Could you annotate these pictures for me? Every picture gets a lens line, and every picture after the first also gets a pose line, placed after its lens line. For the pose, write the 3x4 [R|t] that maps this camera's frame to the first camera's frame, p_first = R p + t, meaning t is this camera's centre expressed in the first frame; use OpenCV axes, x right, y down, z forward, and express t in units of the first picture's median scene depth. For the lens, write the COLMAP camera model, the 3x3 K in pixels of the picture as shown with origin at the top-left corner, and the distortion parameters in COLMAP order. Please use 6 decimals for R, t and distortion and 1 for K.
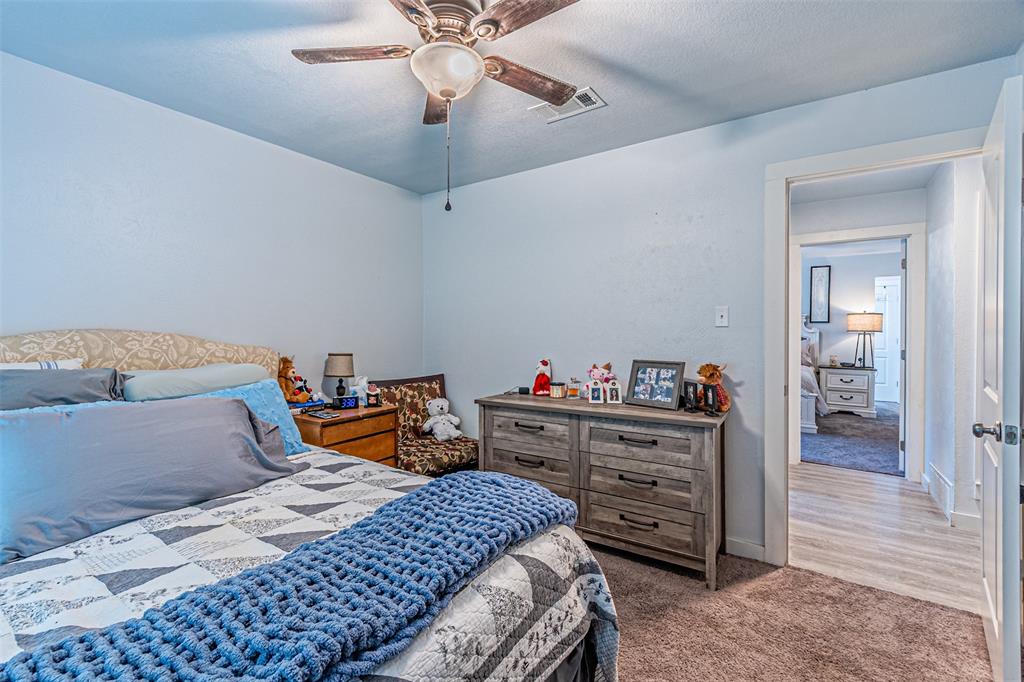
lens RADIAL K [[441.6, 0, 502.8], [0, 441.6, 333.3], [0, 0, 1]] dist [0.003571, -0.000345]
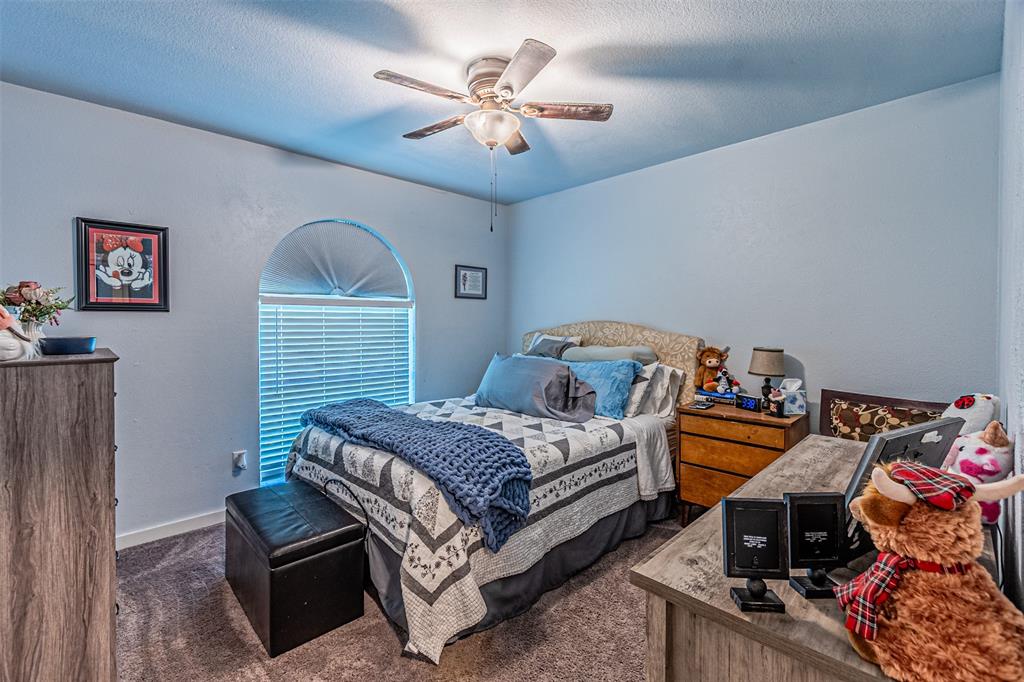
lens RADIAL K [[441.6, 0, 502.8], [0, 441.6, 333.3], [0, 0, 1]] dist [0.003571, -0.000345]
pose [[-0.227345, 0.019540, -0.973618, 0.678974], [-0.009250, 0.999710, 0.022223, 0.002597], [0.973770, 0.014059, -0.227098, 0.784847]]
